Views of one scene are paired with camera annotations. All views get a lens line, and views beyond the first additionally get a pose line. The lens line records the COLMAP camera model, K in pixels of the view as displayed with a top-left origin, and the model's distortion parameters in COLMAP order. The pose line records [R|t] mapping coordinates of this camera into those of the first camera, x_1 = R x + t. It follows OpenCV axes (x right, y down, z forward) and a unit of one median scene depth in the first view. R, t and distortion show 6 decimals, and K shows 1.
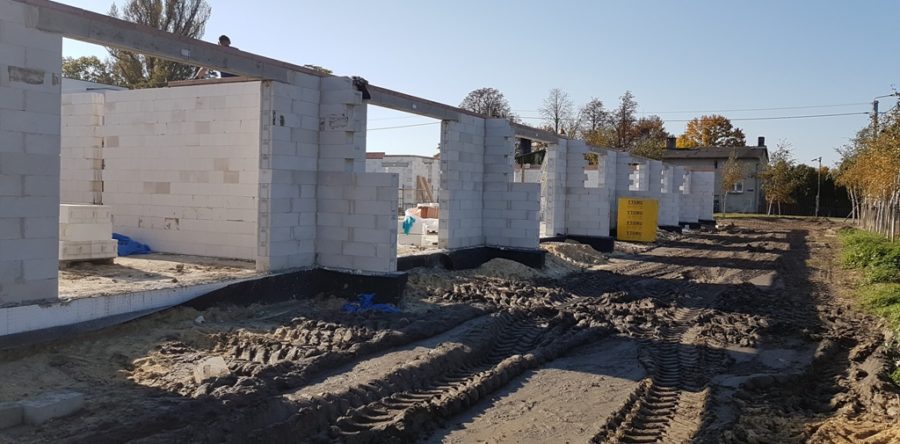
lens RADIAL K [[700.7, 0, 476.2], [0, 700.7, 199.0], [0, 0, 1]] dist [-0.007633, -0.028727]
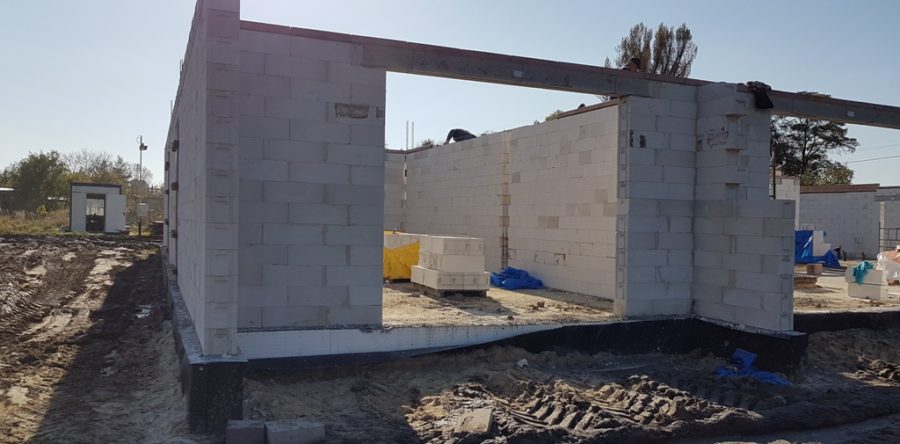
lens RADIAL K [[700.7, 0, 455.7], [0, 700.7, 222.4], [0, 0, 1]] dist [-0.007633, -0.028727]
pose [[0.747985, -0.004701, -0.663699, 0.178628], [-0.012860, 0.999685, -0.021573, 0.012652], [0.663591, 0.024672, 0.747688, 0.312910]]
